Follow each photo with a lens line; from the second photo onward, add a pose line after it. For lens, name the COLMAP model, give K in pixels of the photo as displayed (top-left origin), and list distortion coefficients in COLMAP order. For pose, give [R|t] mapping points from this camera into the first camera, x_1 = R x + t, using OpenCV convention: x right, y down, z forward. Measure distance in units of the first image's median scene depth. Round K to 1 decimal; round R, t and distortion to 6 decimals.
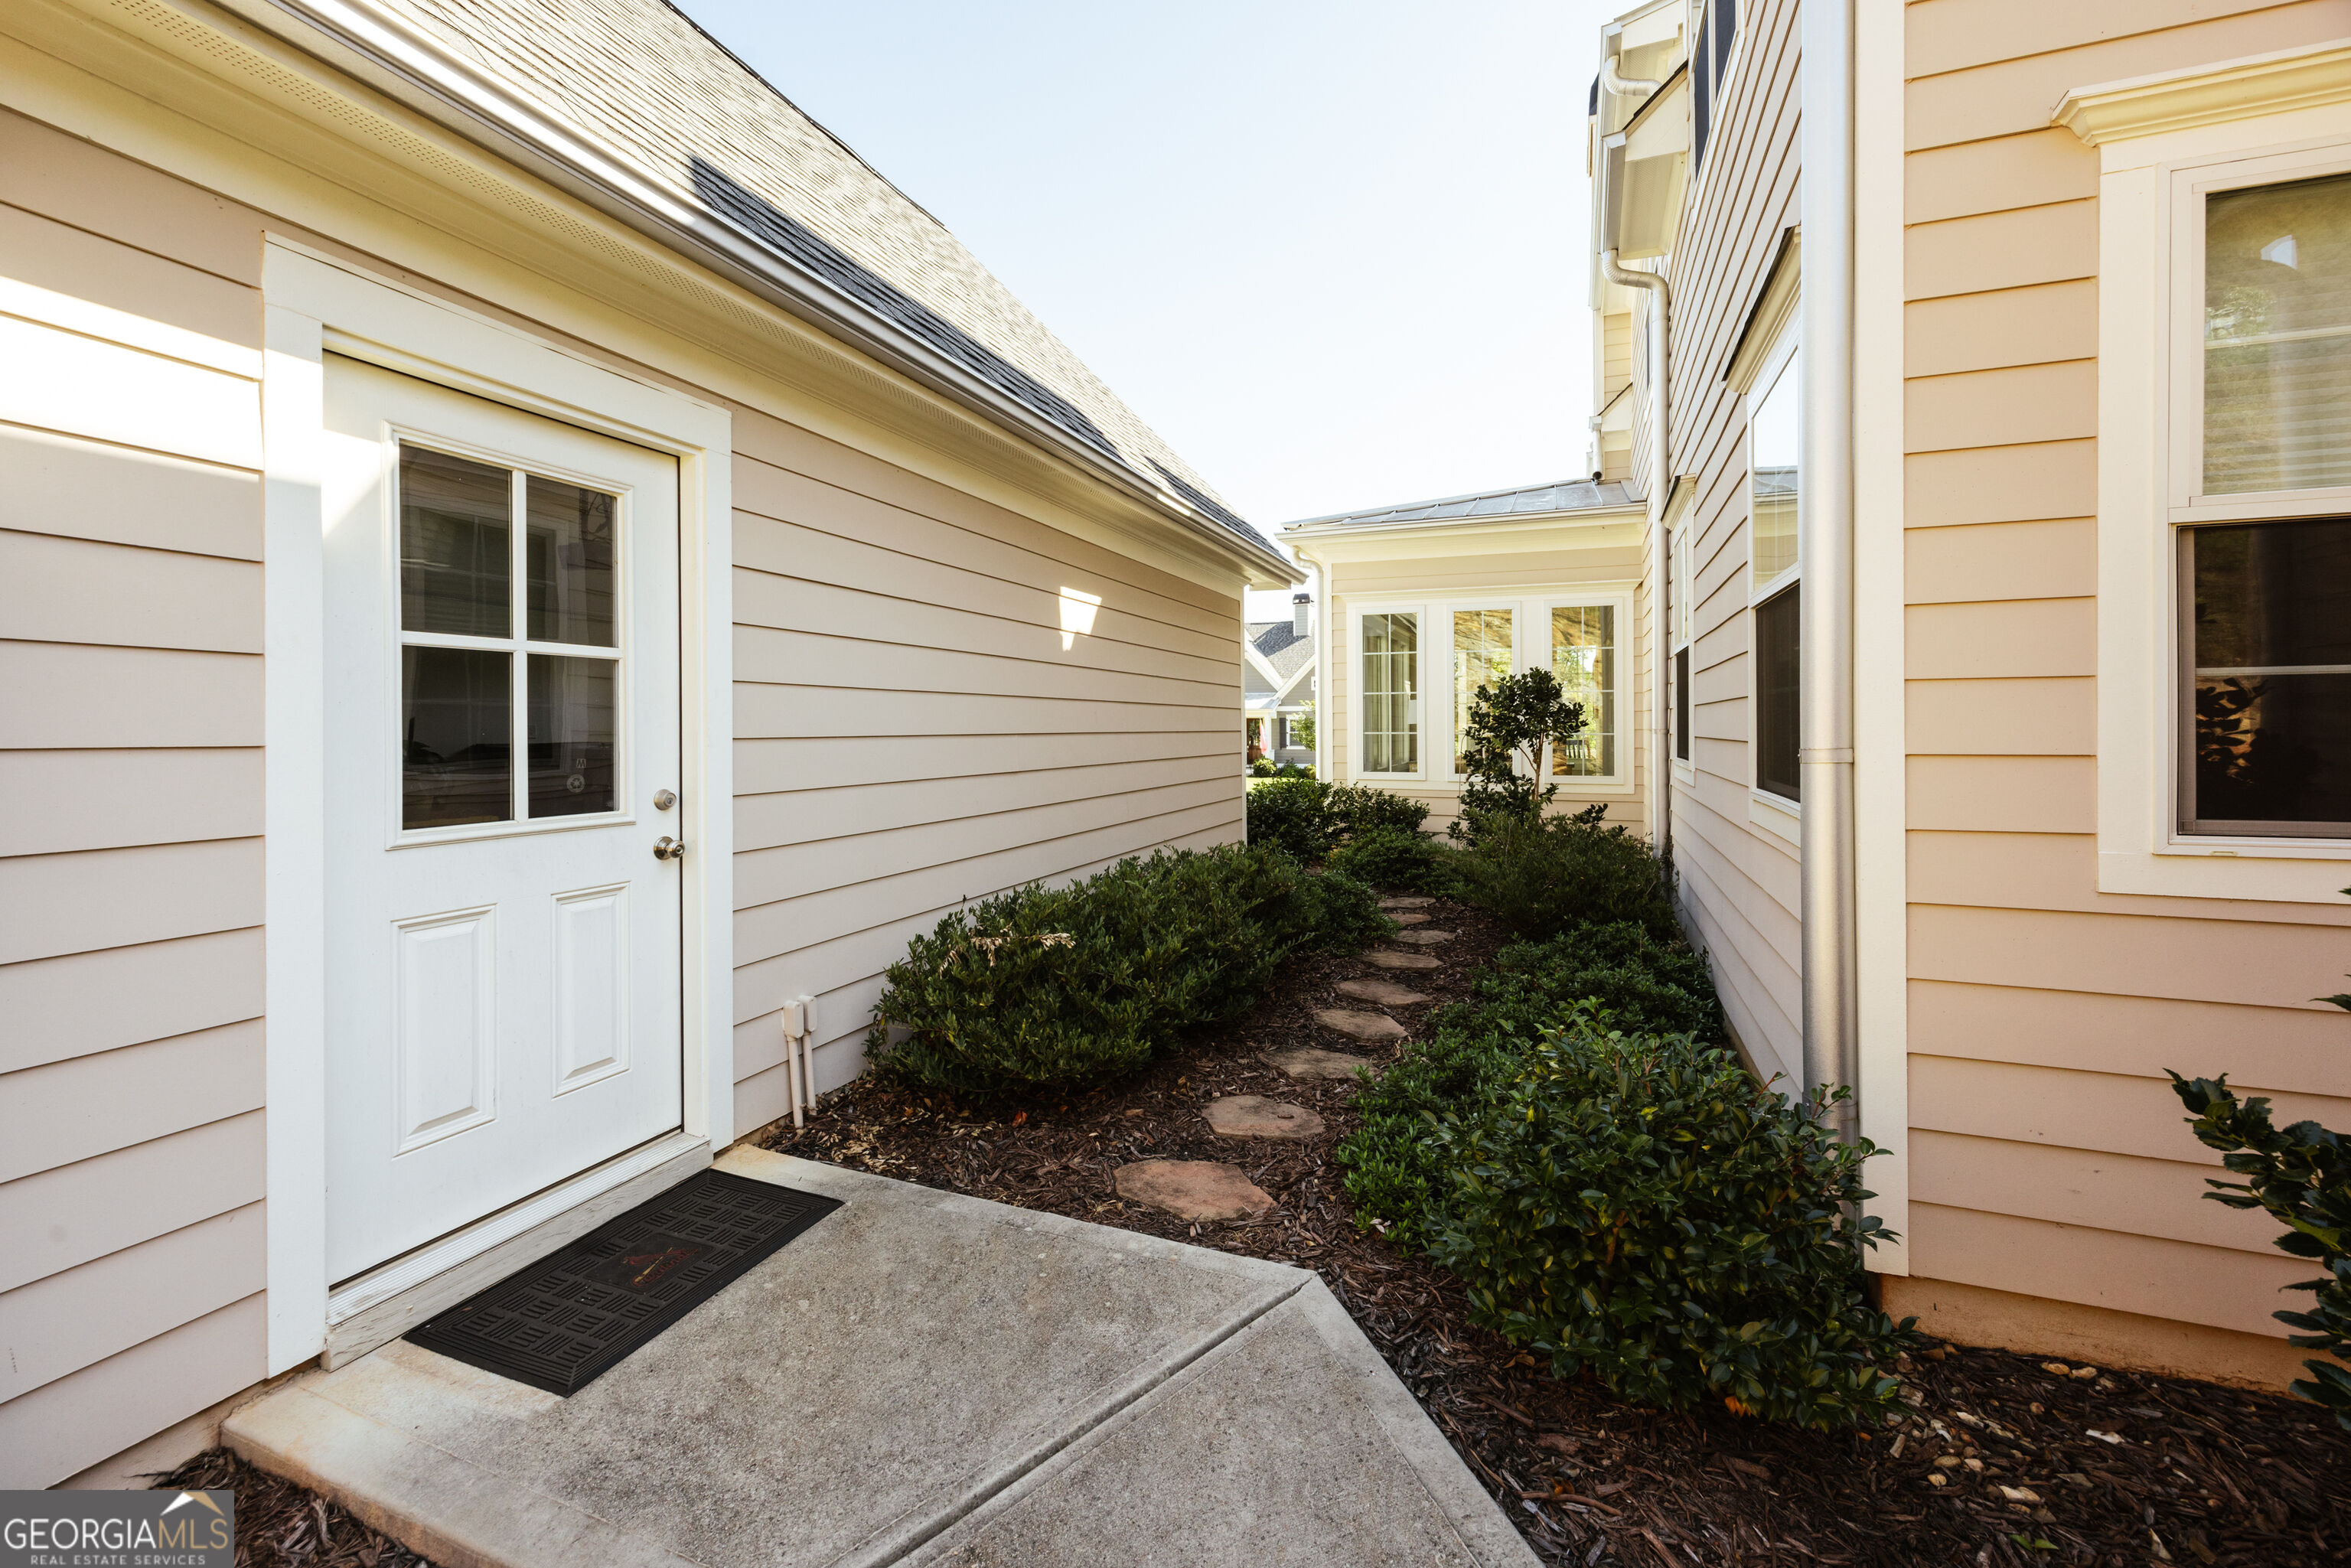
lens RADIAL K [[944.7, 0, 1251.5], [0, 944.7, 739.5], [0, 0, 1]] dist [0.004169, -0.000956]
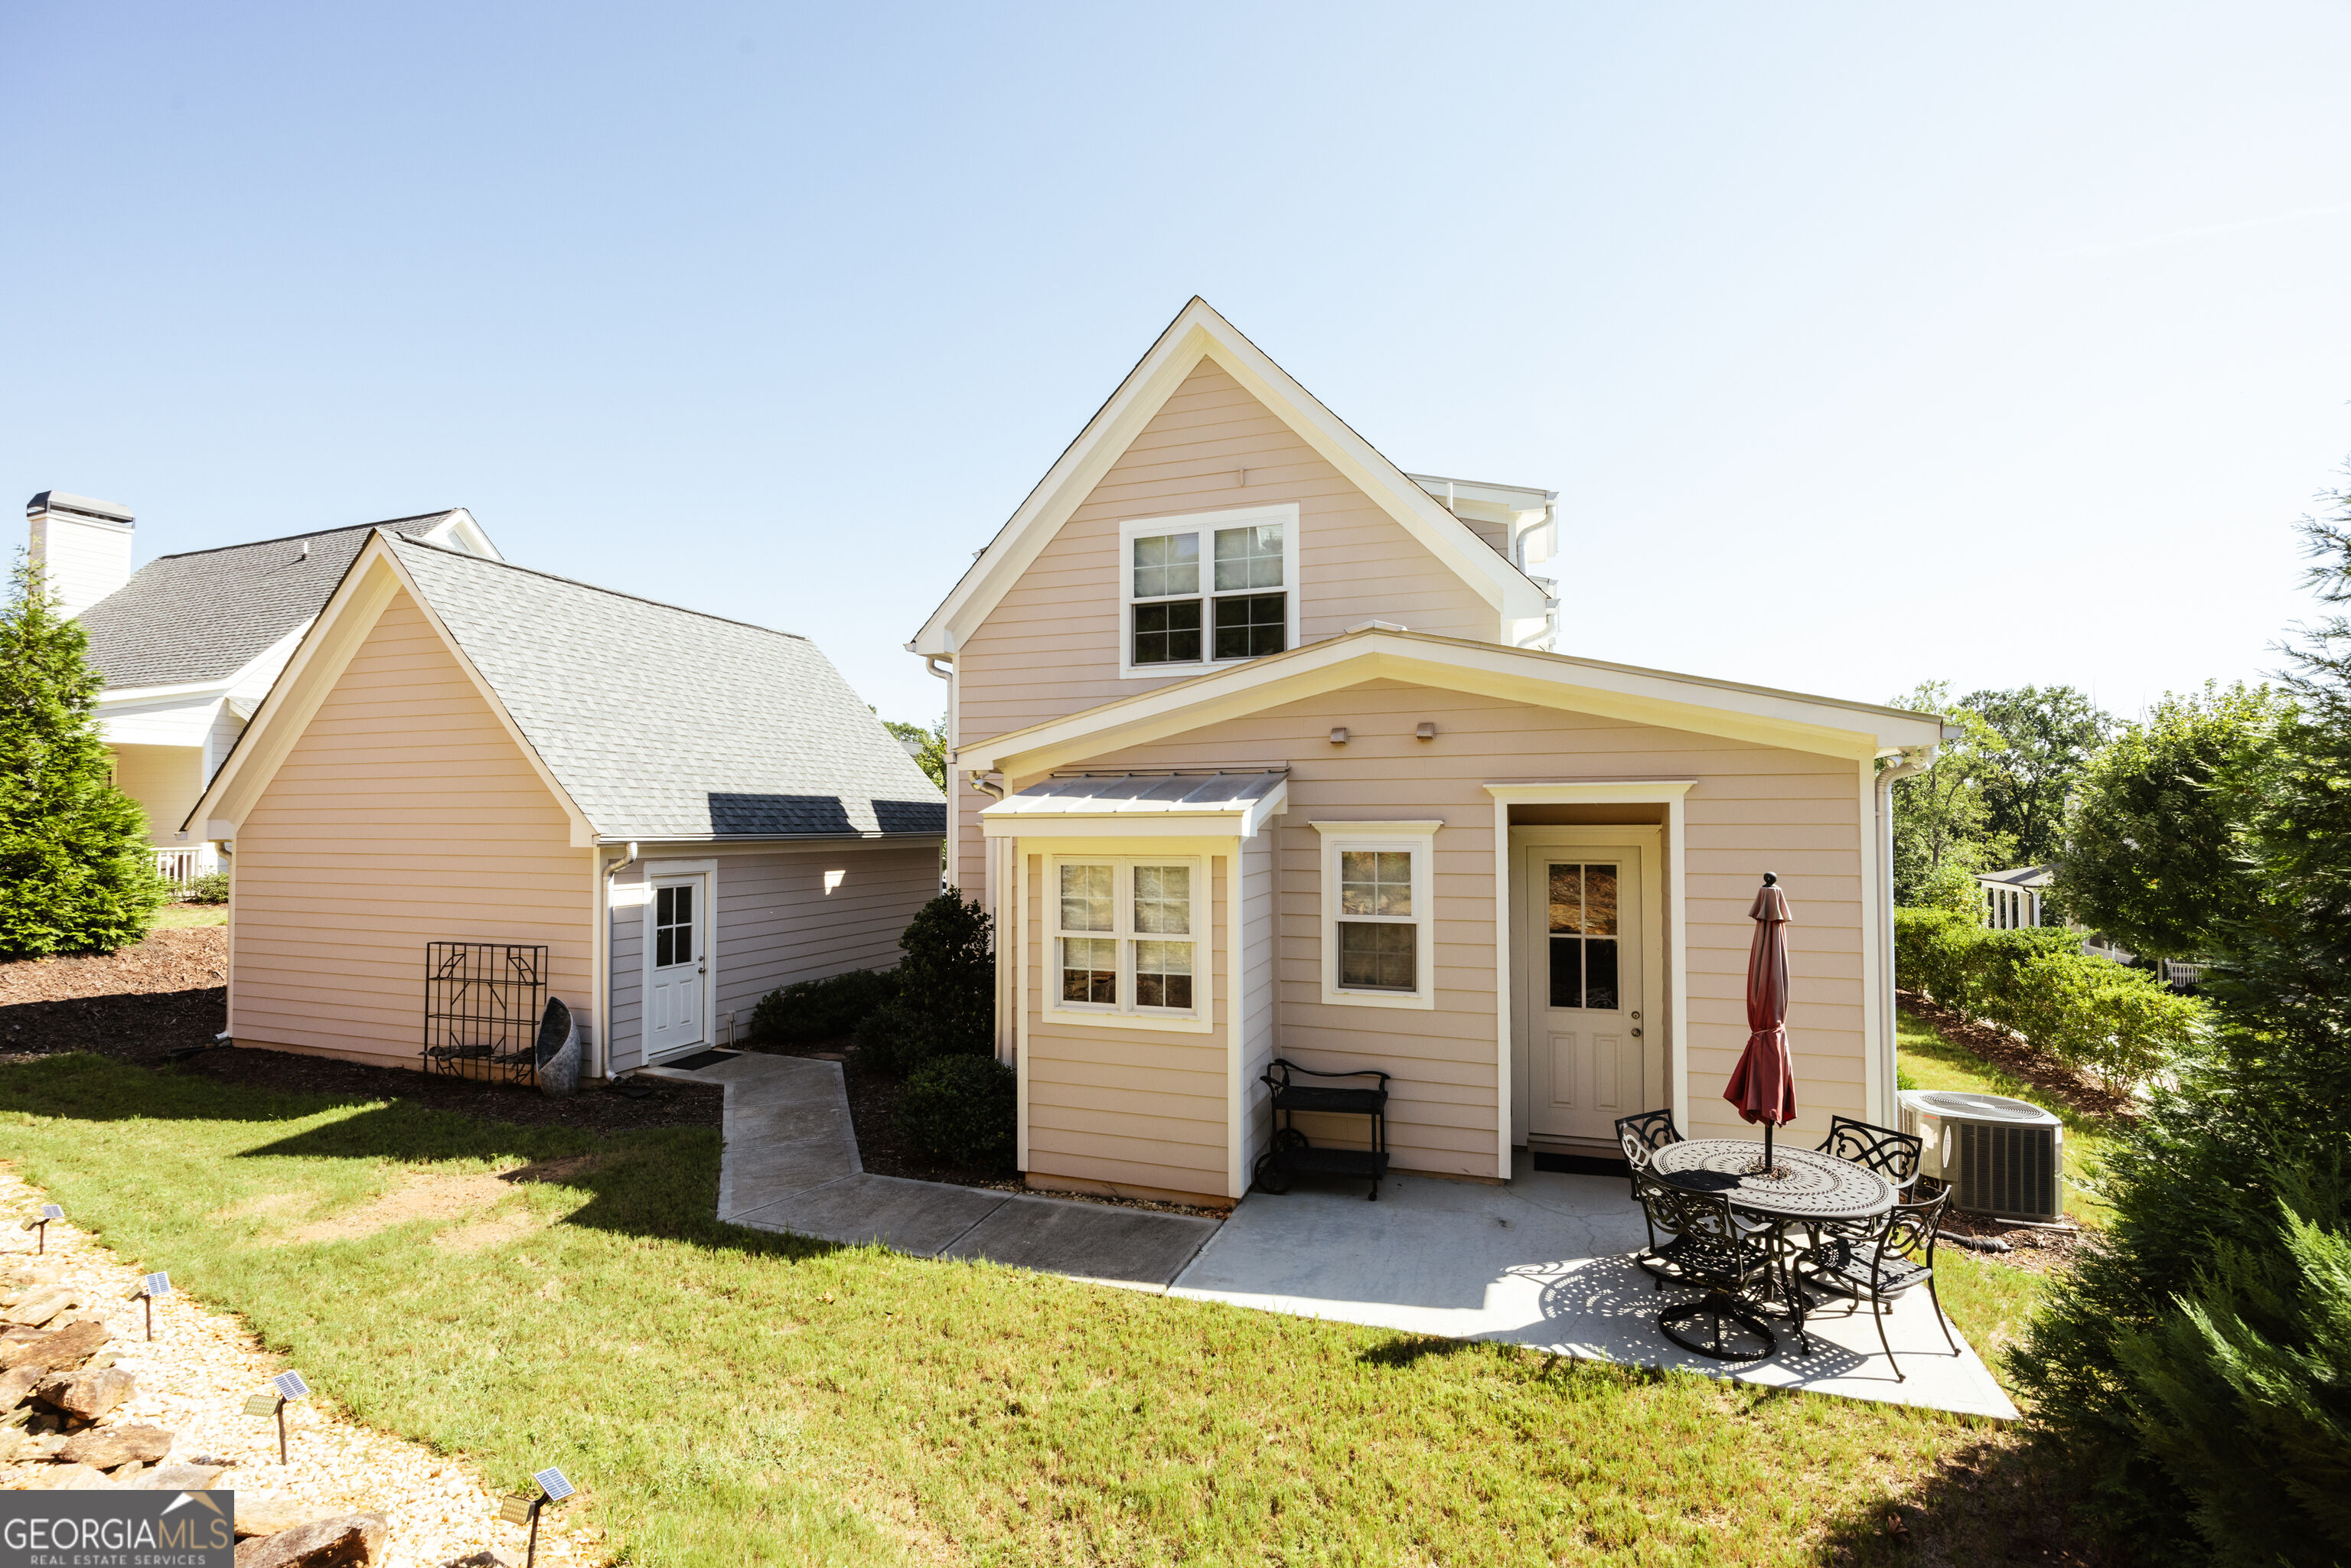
lens RADIAL K [[1060.3, 0, 1179.6], [0, 1060.3, 796.3], [0, 0, 1]] dist [-0.013185, -0.000546]
pose [[0.999837, -0.002370, -0.017884, 1.538141], [0.001735, 0.999372, -0.035393, -0.474266], [0.017957, 0.035356, 0.999213, -3.572001]]
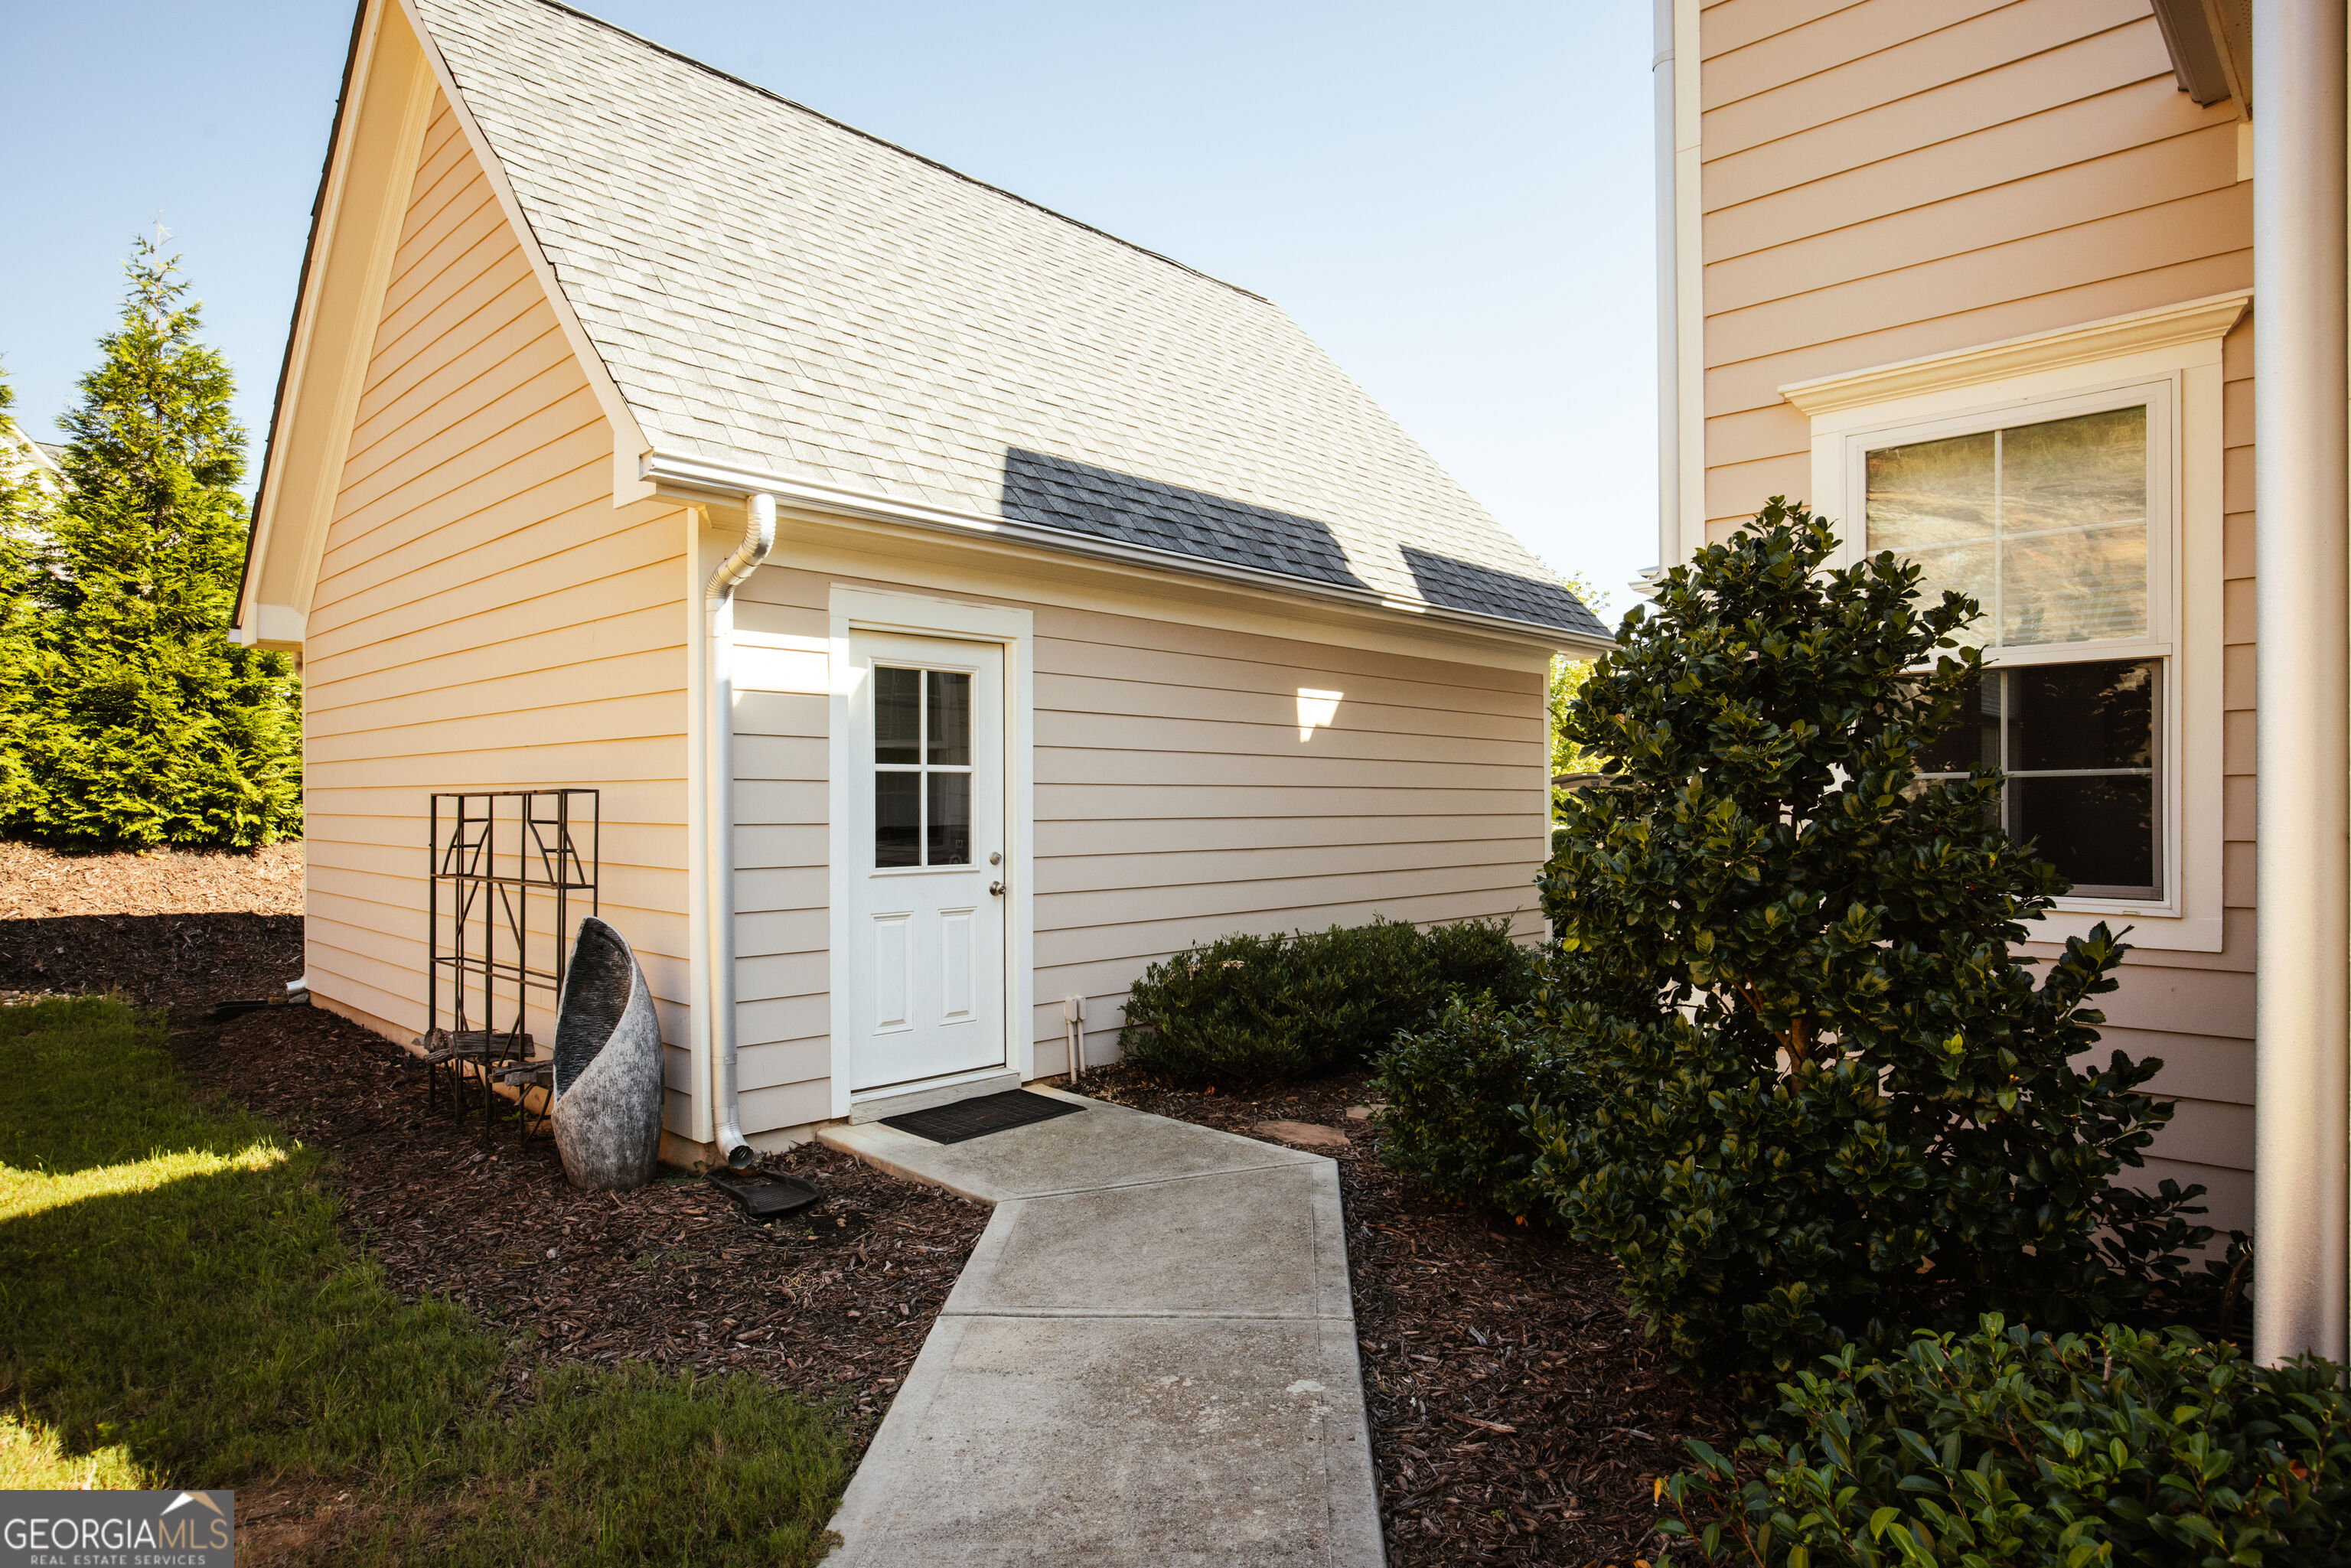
lens RADIAL K [[1312.6, 0, 1183.1], [0, 1312.6, 807.5], [0, 0, 1]] dist [-0.055498, -0.000023]
pose [[0.900888, -0.003283, -0.434038, 0.645916], [-0.000961, 0.999954, -0.009558, -0.001517], [0.434050, 0.009028, 0.900844, -0.884863]]
